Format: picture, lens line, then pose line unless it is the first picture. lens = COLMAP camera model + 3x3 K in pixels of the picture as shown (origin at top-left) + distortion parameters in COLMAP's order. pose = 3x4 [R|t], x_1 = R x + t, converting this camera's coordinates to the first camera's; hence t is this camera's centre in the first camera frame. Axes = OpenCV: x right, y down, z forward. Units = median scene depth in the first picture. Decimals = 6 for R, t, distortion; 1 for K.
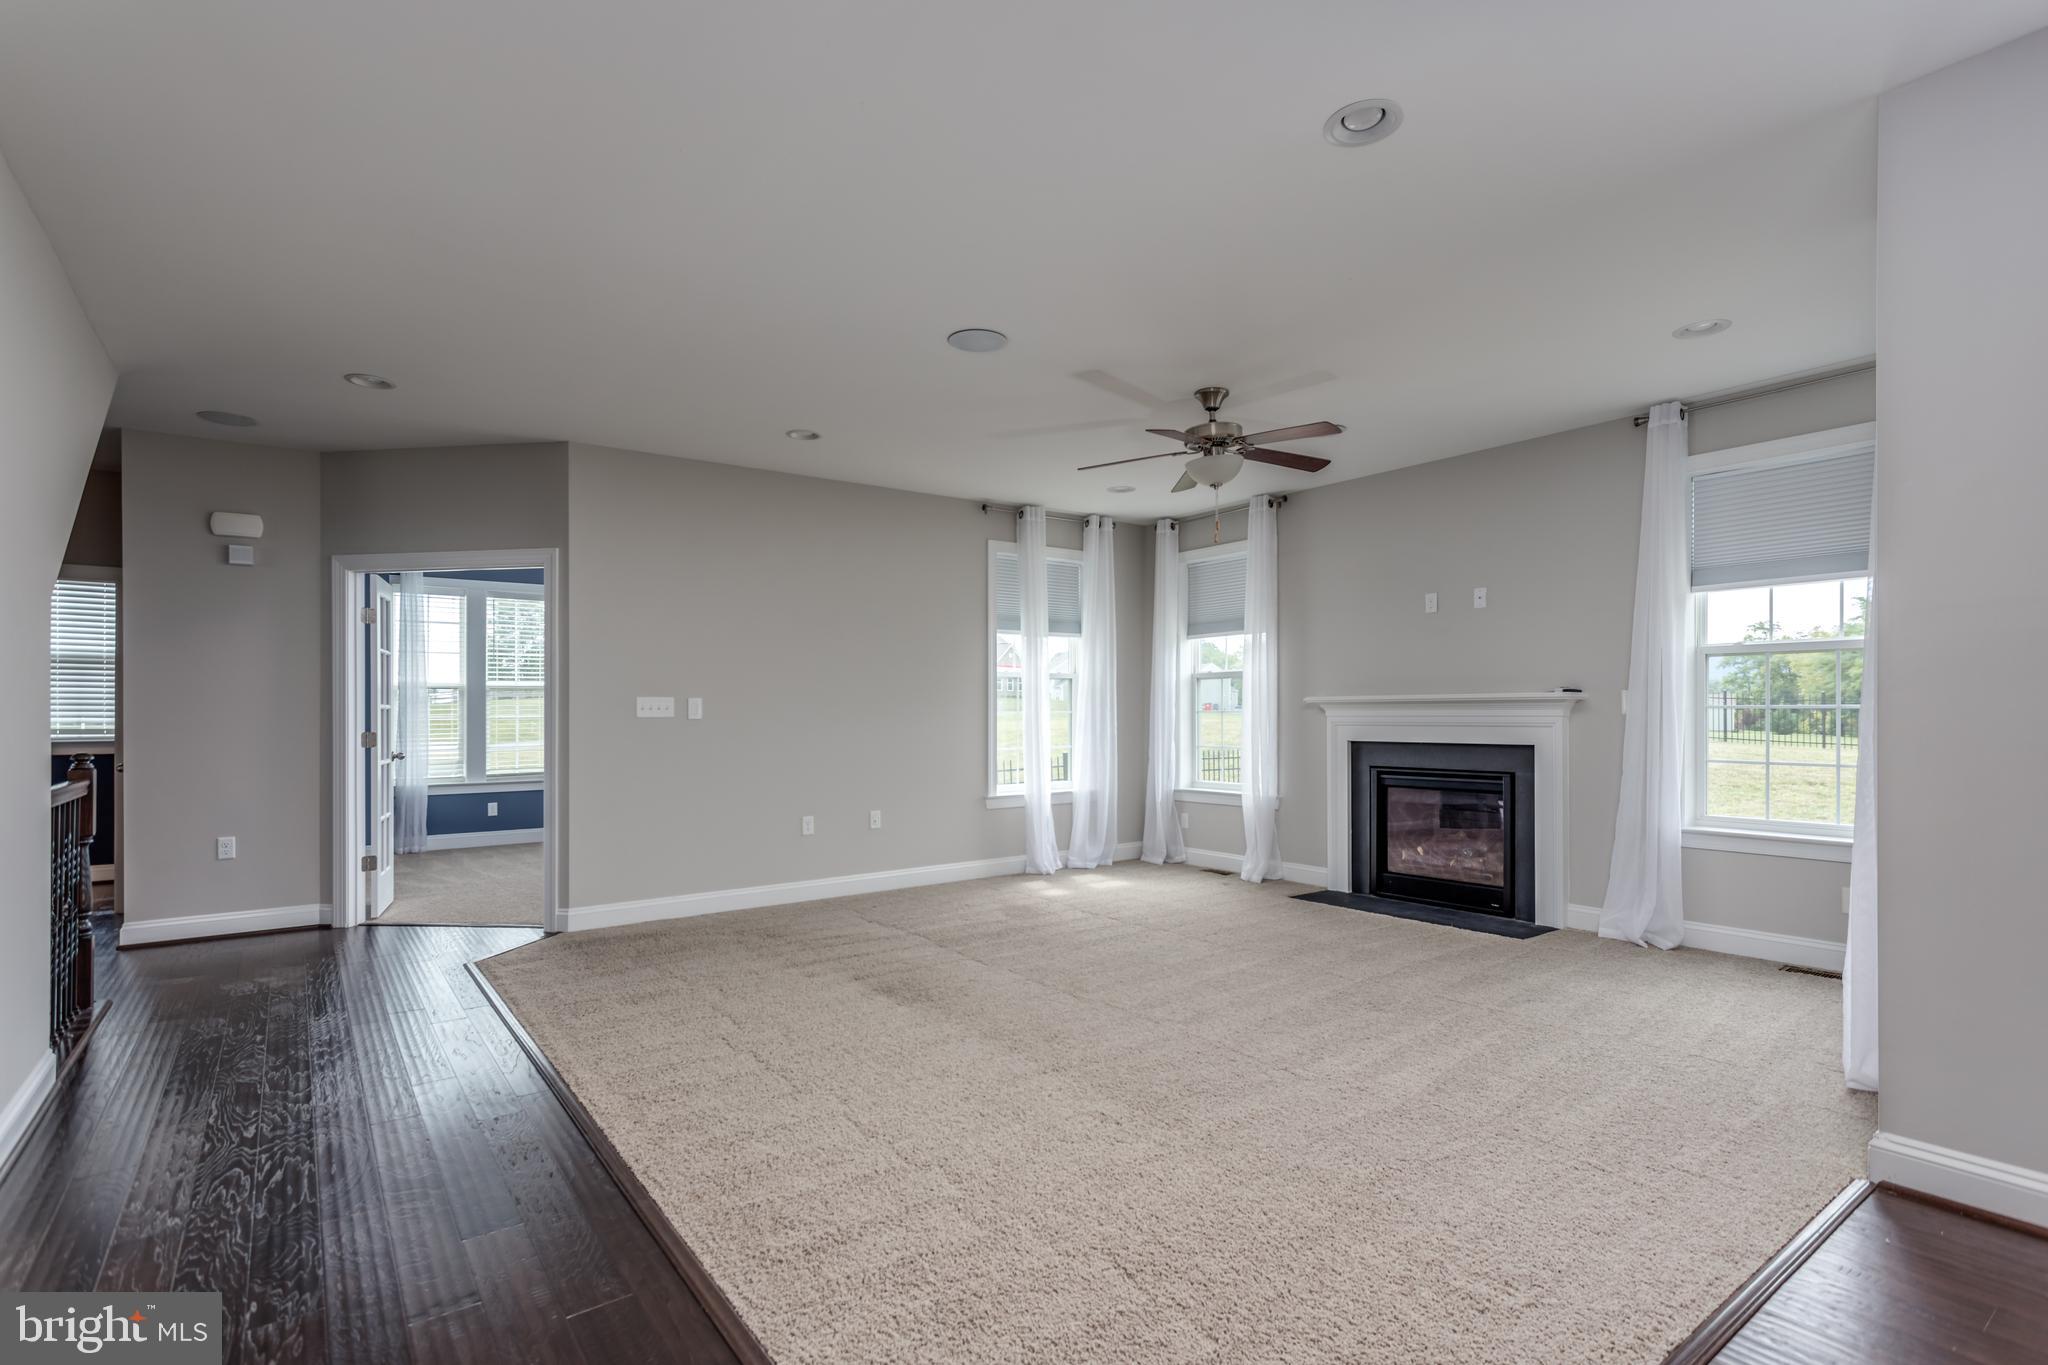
lens RADIAL K [[977.6, 0, 1011.4], [0, 977.6, 712.3], [0, 0, 1]] dist [0.012221, 0.000511]
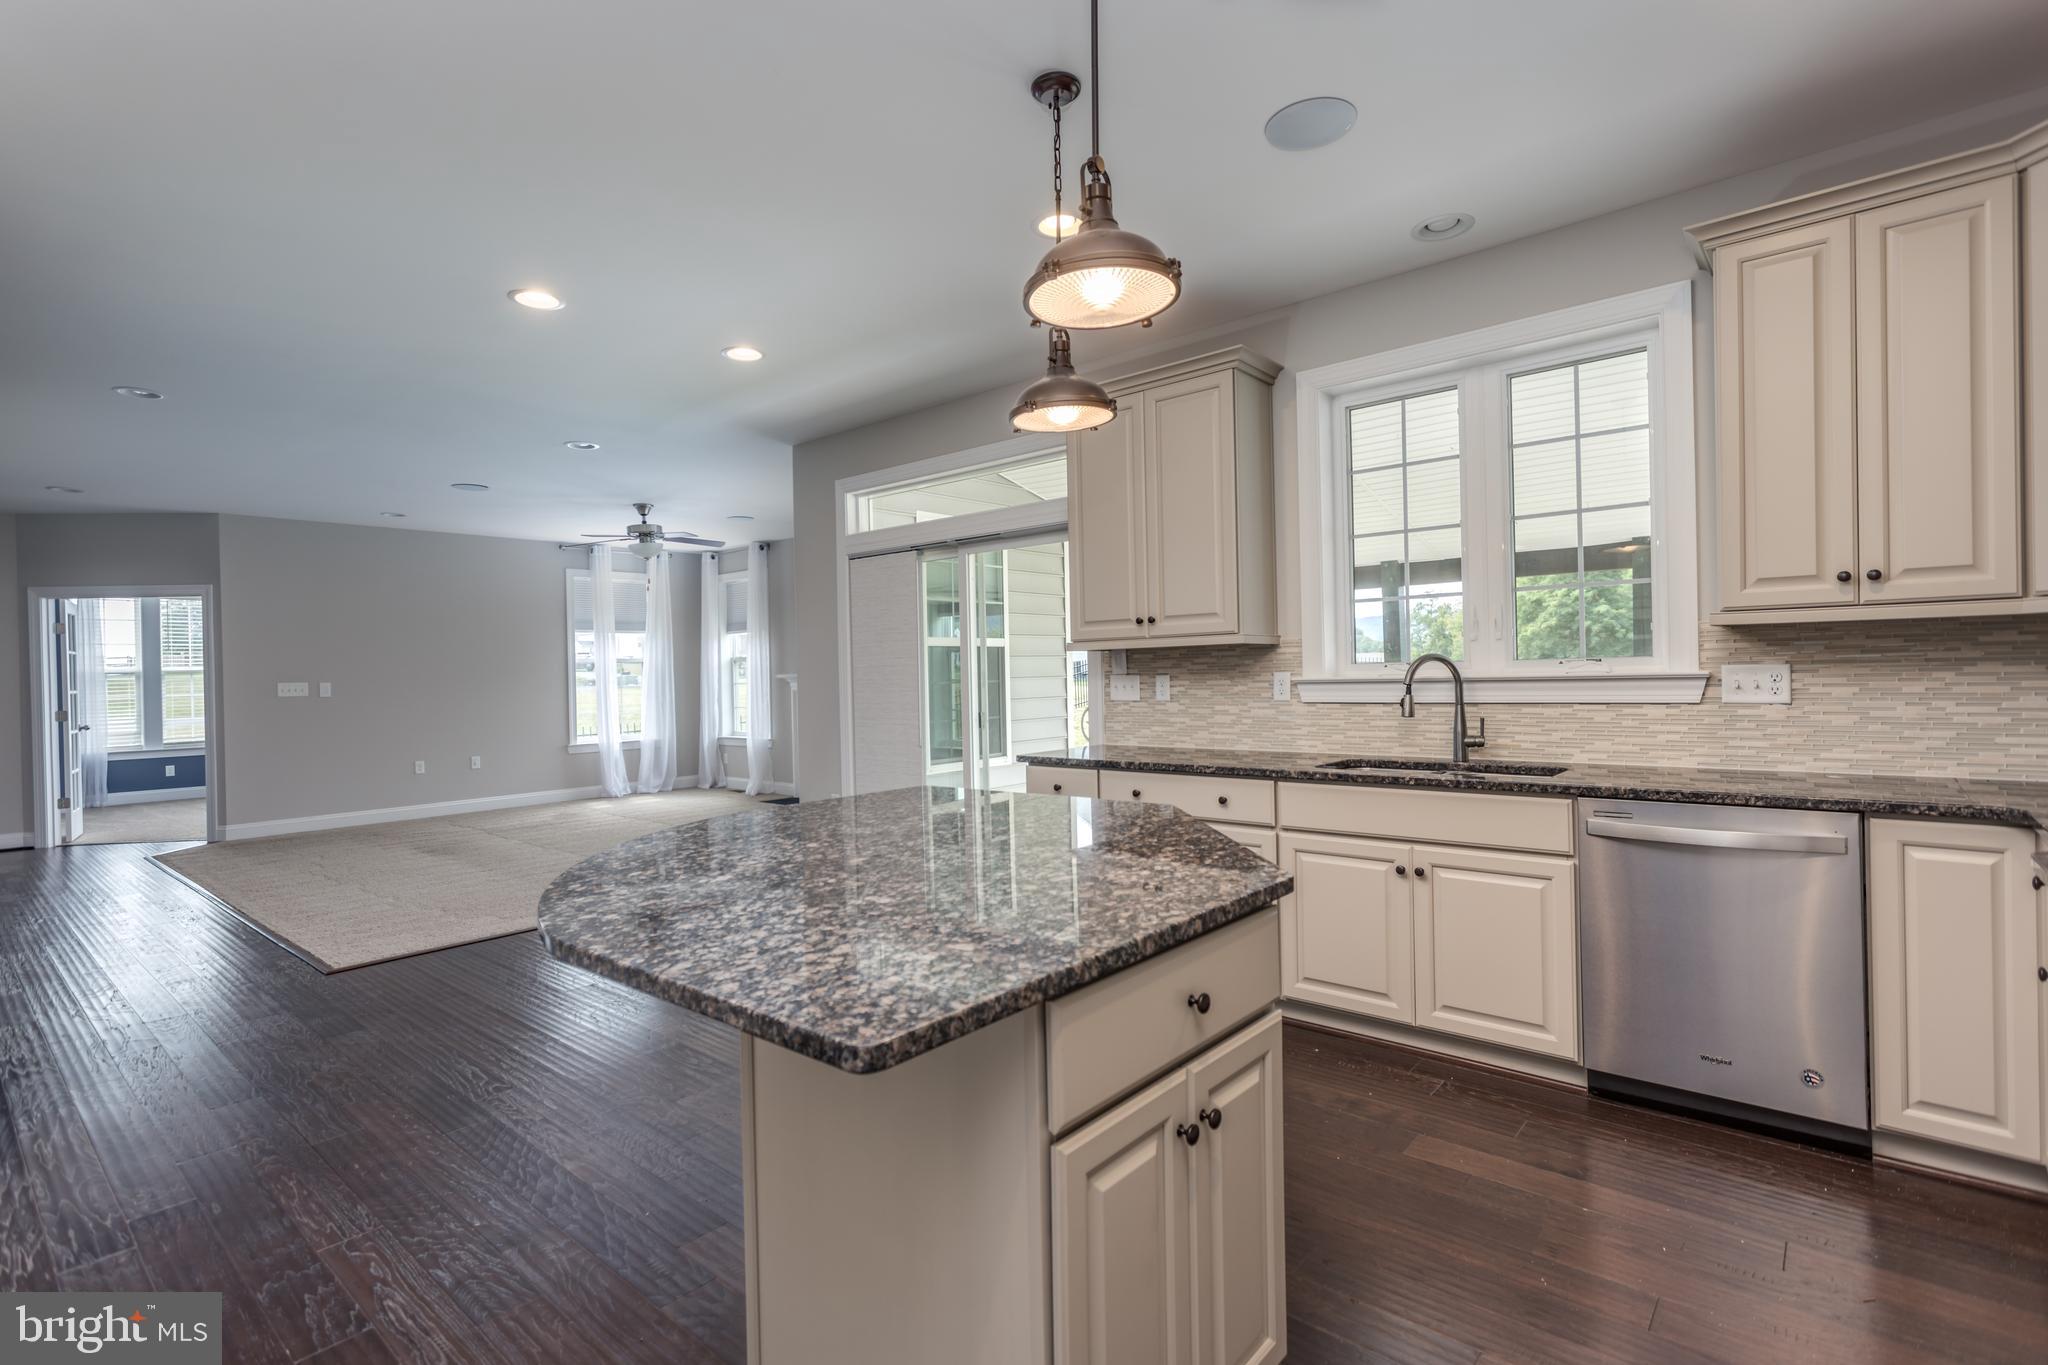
lens RADIAL K [[967.7, 0, 1021.4], [0, 967.7, 681.3], [0, 0, 1]] dist [0.009356, -0.001117]
pose [[0.974480, -0.016417, 0.223871, 0.310904], [0.014961, 0.999854, 0.008198, -0.010589], [-0.223973, -0.004640, 0.974584, -0.555260]]
